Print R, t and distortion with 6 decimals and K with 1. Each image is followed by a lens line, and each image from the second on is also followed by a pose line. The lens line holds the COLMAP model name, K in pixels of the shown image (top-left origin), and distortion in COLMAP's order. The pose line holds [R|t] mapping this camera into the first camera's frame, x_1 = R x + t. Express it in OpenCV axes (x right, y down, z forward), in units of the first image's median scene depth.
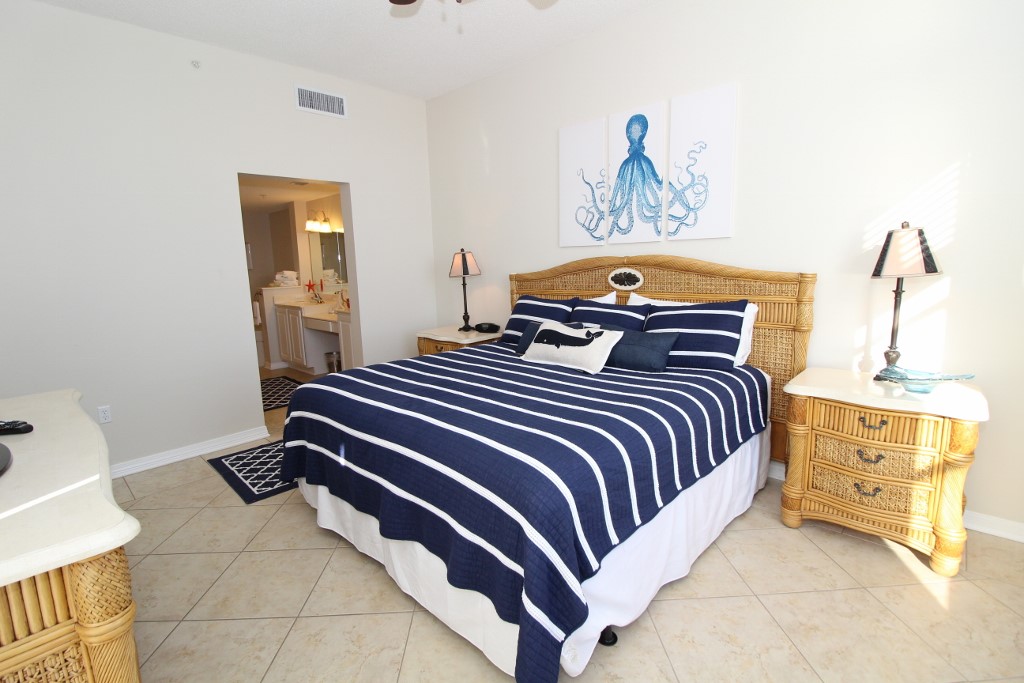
lens RADIAL K [[472.1, 0, 507.4], [0, 472.1, 337.1], [0, 0, 1]] dist [-0.004305, -0.008405]
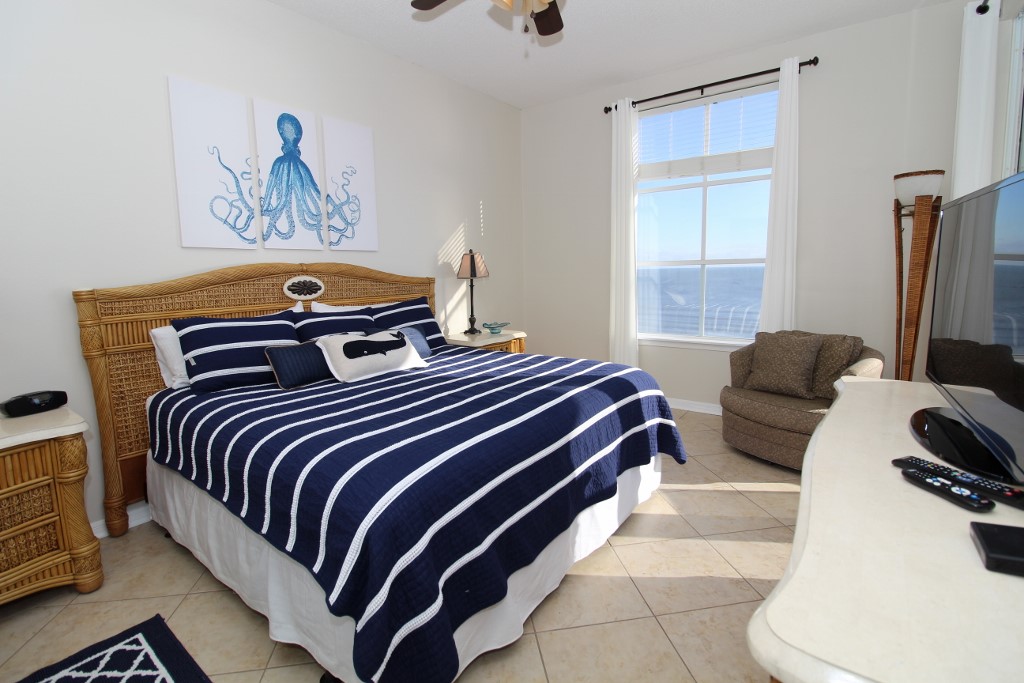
lens RADIAL K [[472.1, 0, 508.1], [0, 472.1, 334.3], [0, 0, 1]] dist [-0.004305, -0.008405]
pose [[-0.119657, -0.114052, 0.986243, -0.735813], [0.165799, 0.977134, 0.133114, -0.091953], [-0.978873, 0.179446, -0.098011, 0.723676]]
